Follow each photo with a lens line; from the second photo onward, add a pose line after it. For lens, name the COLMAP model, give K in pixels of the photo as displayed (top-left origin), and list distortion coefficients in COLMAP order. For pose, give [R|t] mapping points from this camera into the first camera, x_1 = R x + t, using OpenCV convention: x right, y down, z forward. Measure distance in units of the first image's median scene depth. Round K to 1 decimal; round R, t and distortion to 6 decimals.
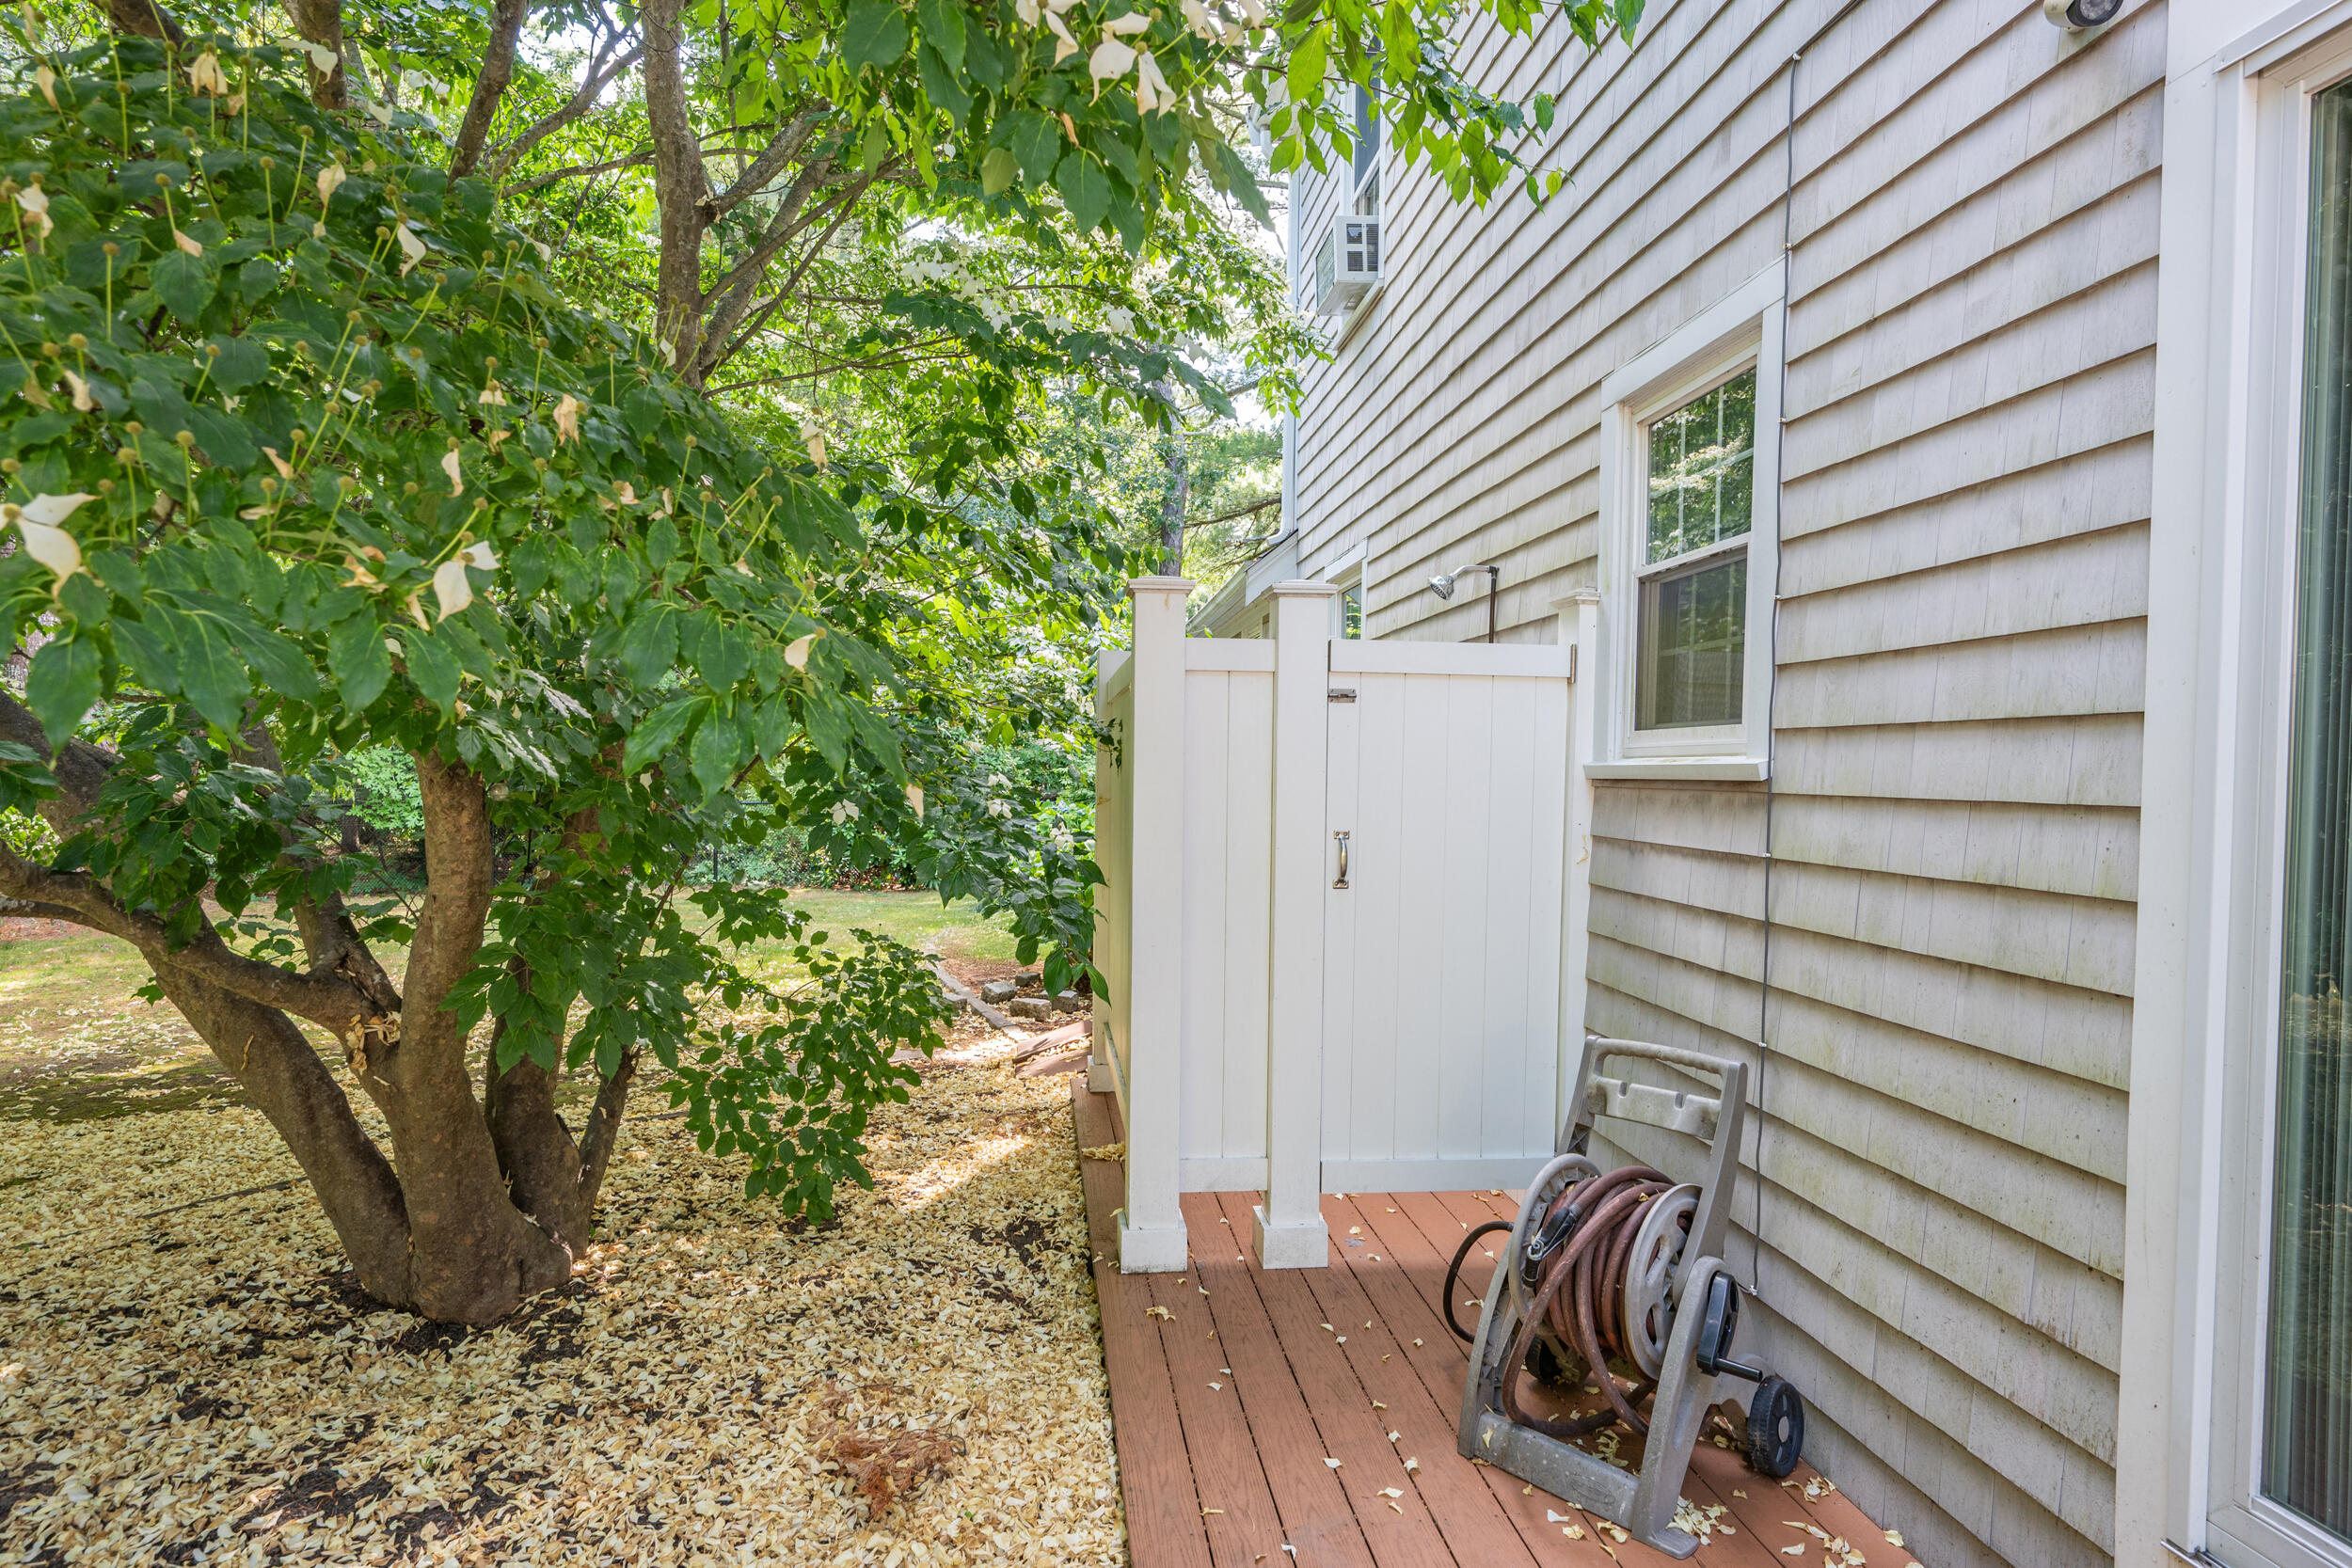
lens RADIAL K [[1009.9, 0, 1168.8], [0, 1009.9, 783.1], [0, 0, 1]] dist [0.011836, 0.000684]
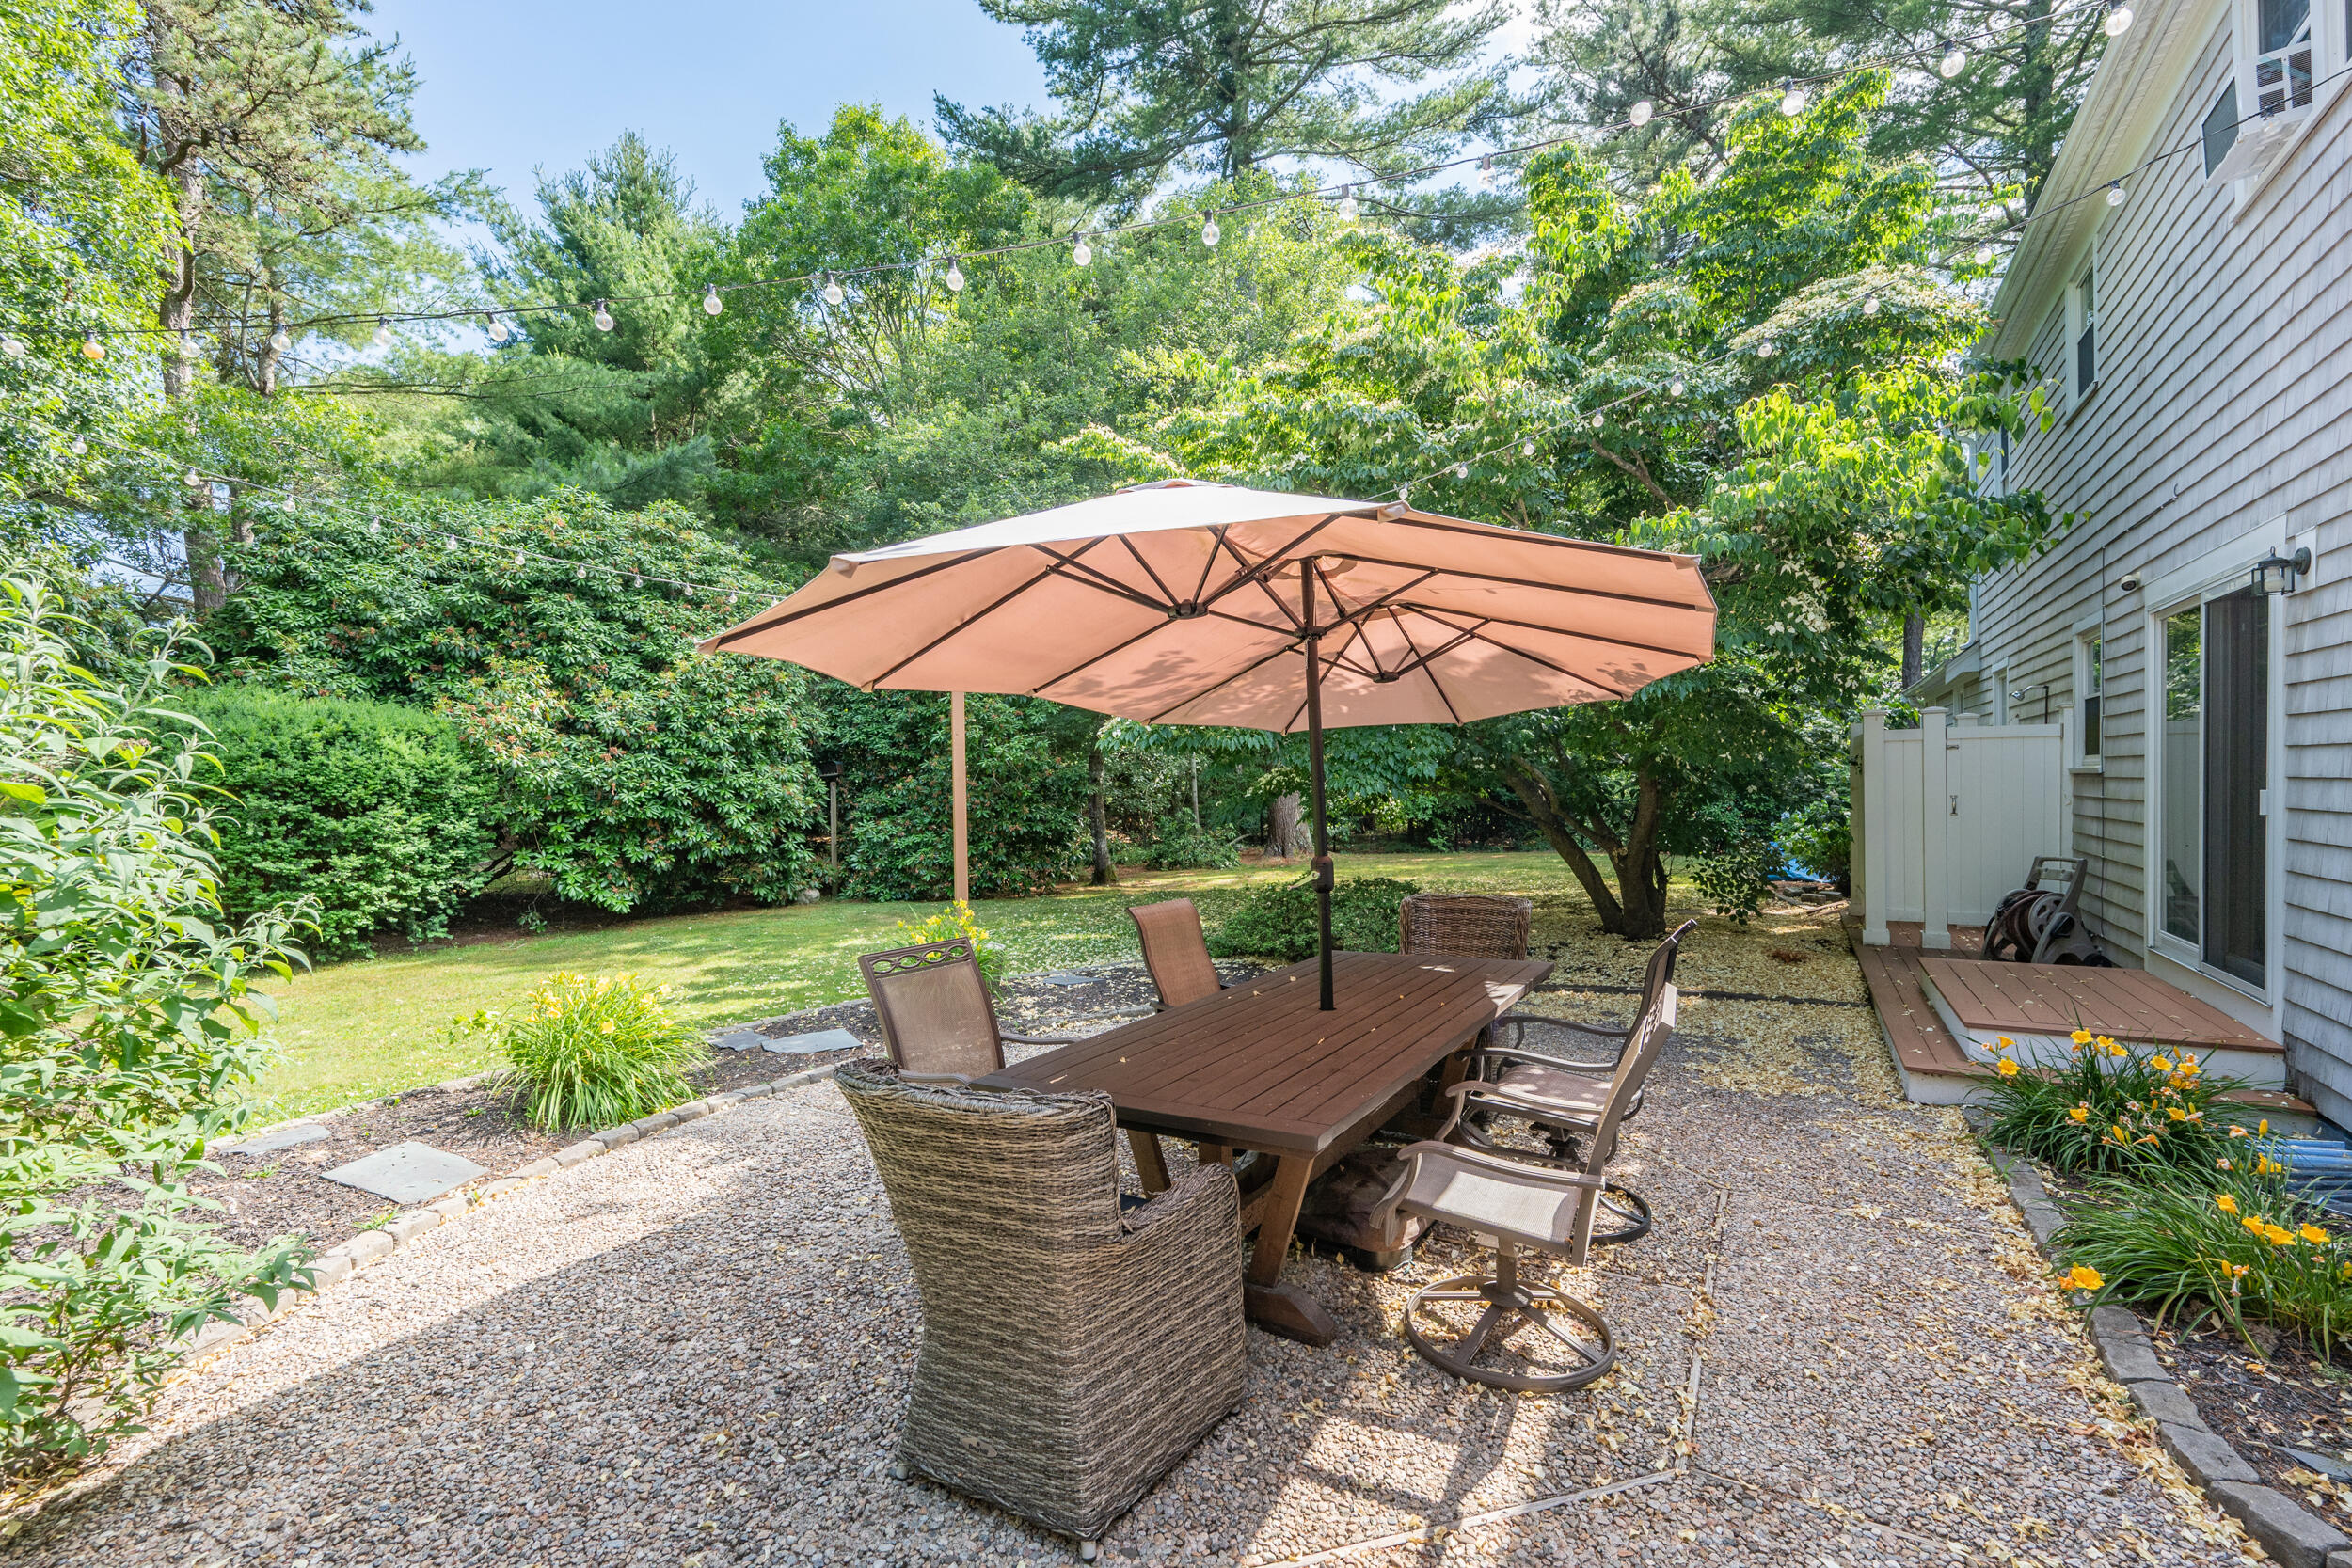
lens RADIAL K [[1009.9, 0, 1169.8], [0, 1009.9, 773.0], [0, 0, 1]] dist [0.011836, 0.000684]
pose [[0.773979, -0.031505, -0.632427, 0.194337], [0.017920, 0.999451, -0.027858, 0.019290], [0.632958, 0.010228, 0.774119, -1.784789]]
